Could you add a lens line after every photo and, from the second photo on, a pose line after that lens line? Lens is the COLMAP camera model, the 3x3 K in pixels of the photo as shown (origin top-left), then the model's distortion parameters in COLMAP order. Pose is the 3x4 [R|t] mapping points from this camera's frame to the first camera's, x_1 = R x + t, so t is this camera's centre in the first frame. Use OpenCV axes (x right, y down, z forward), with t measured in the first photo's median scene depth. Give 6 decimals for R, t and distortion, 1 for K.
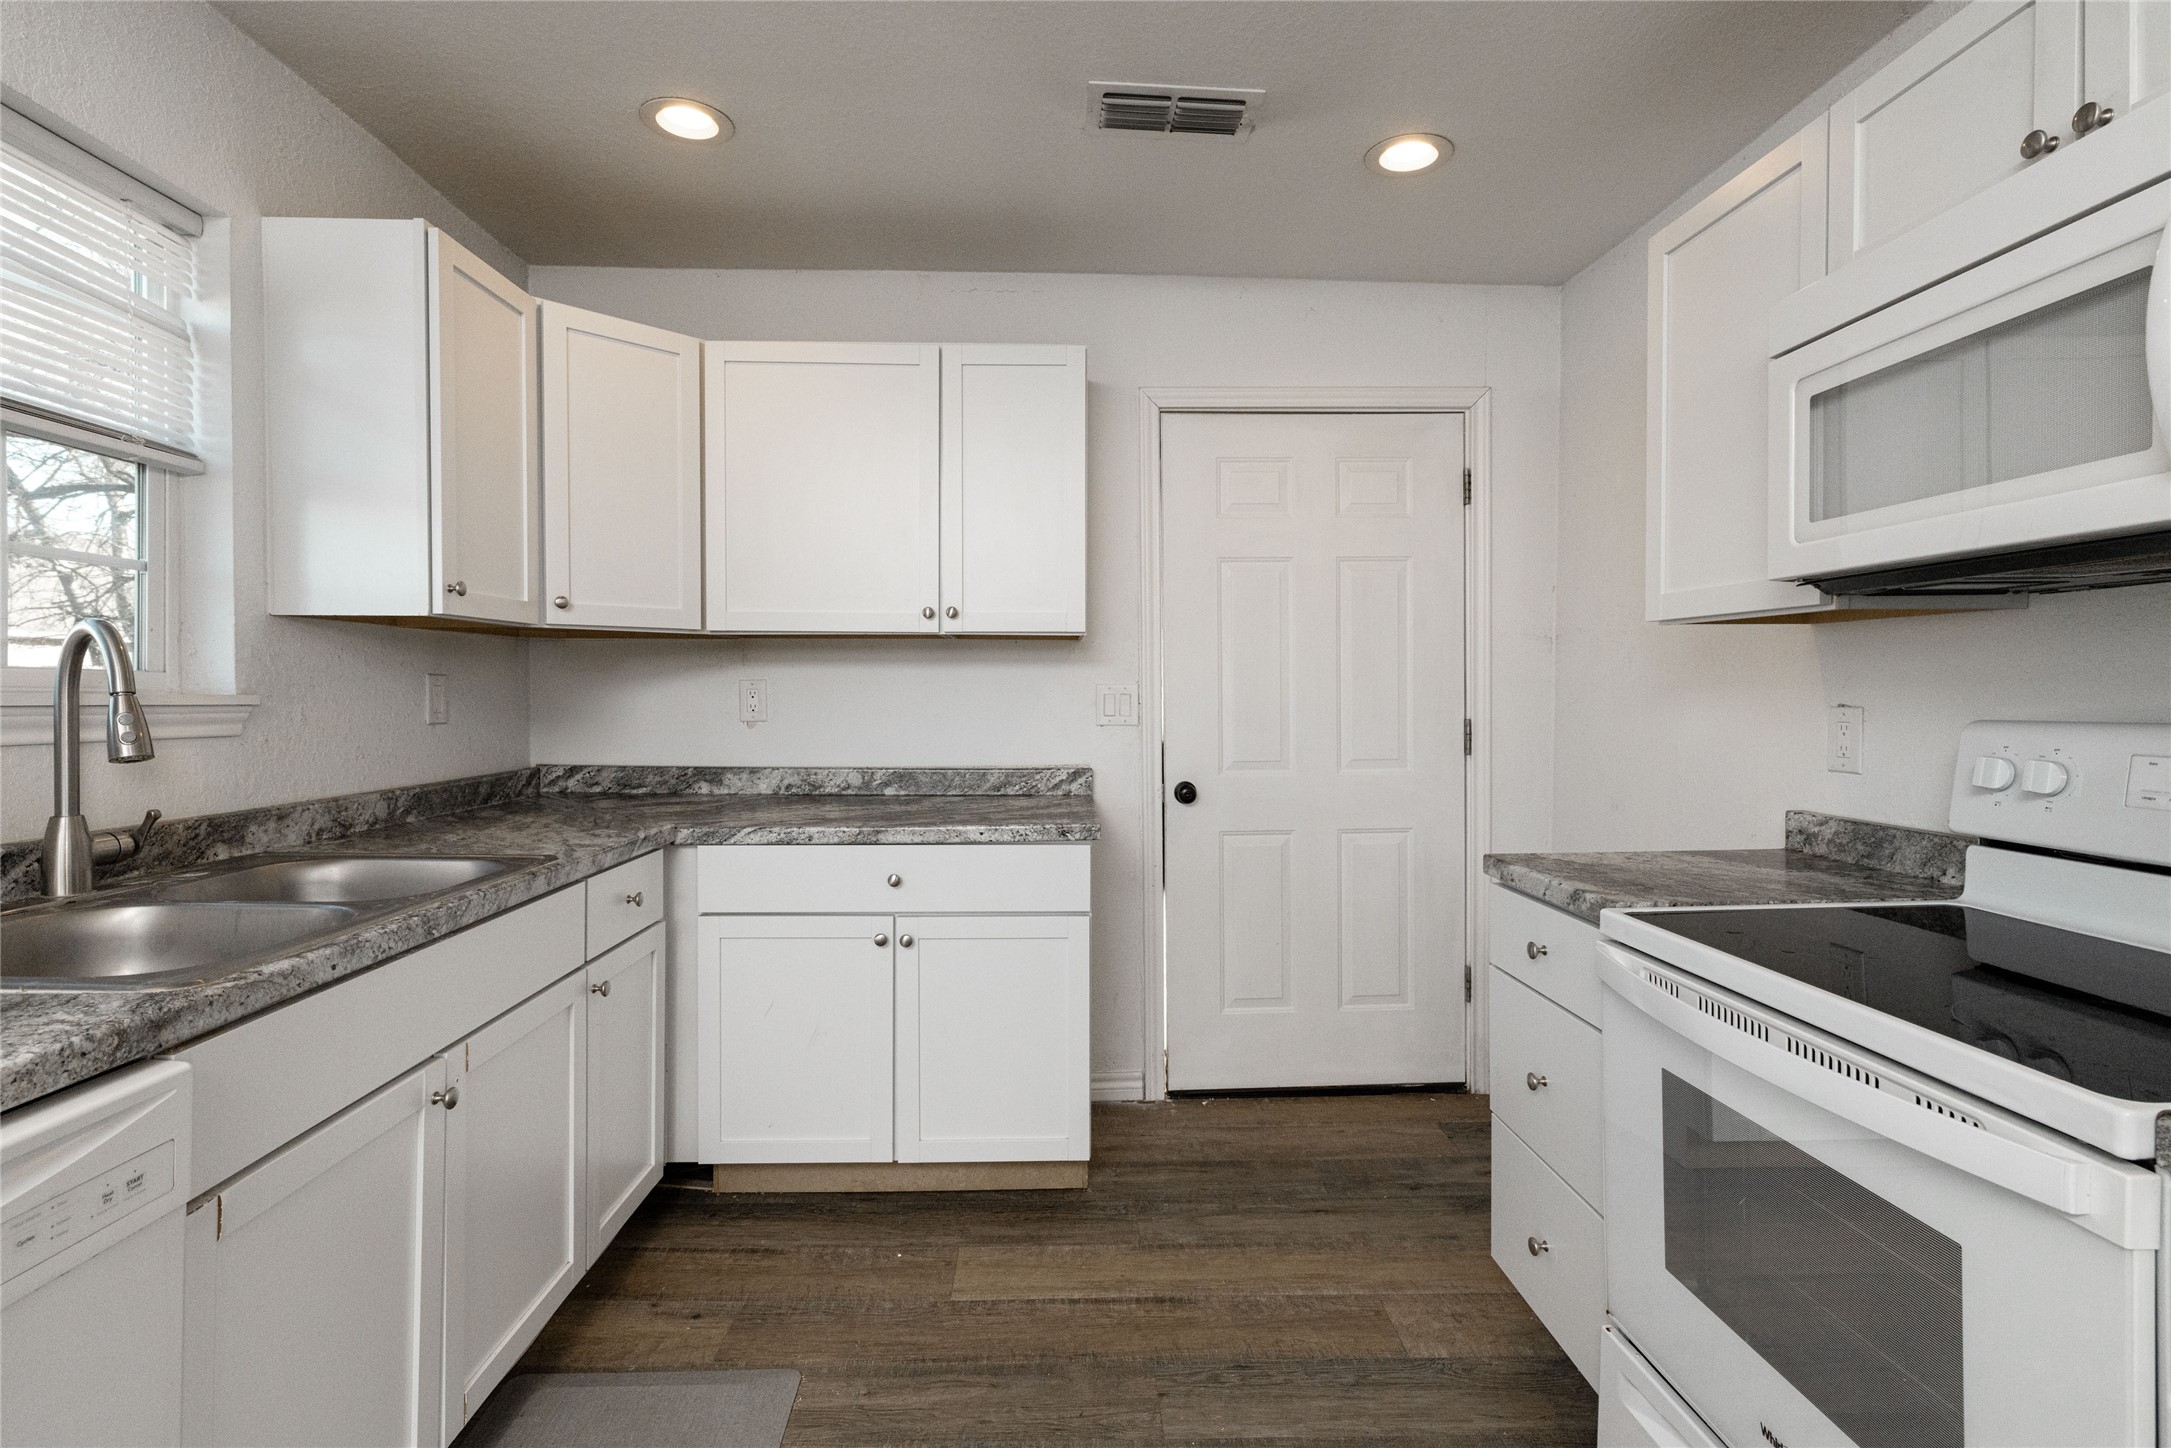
lens RADIAL K [[1016.2, 0, 1082.0], [0, 1016.2, 711.4], [0, 0, 1]] dist [-0.000497, 0.001055]
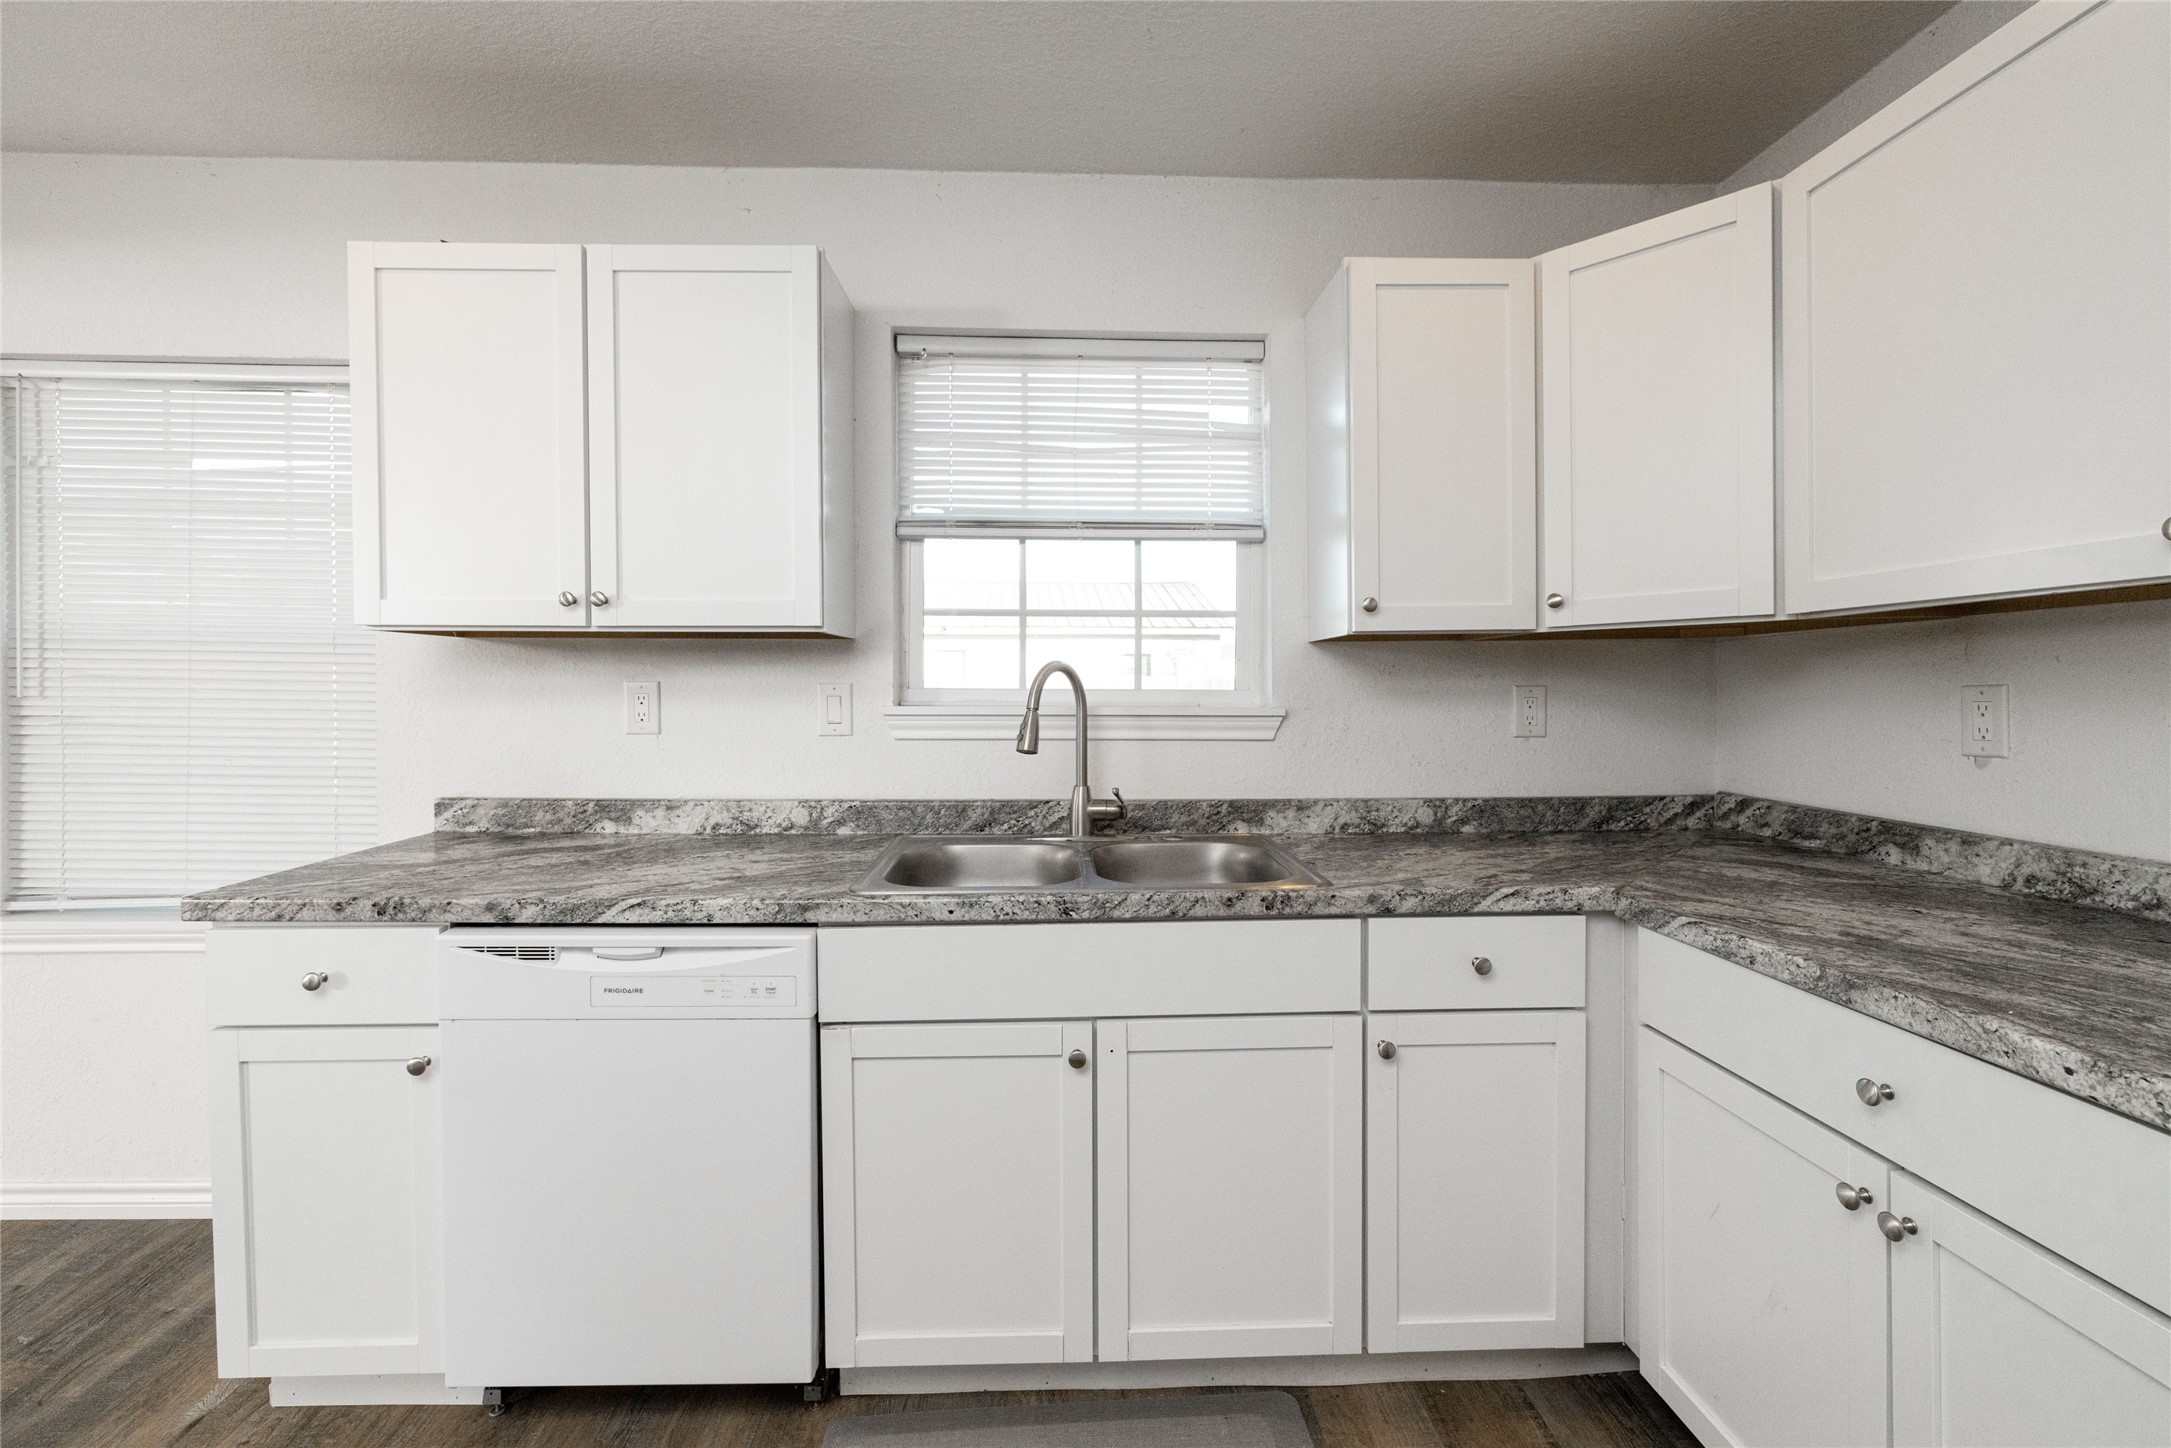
lens RADIAL K [[938.2, 0, 1084.9], [0, 938.2, 702.5], [0, 0, 1]] dist [-0.003714, 0.002065]
pose [[0.002866, 0.007356, -0.999969, 0.283096], [-0.015762, 0.999849, 0.007310, -0.022384], [0.999872, 0.015741, 0.002982, 0.638888]]
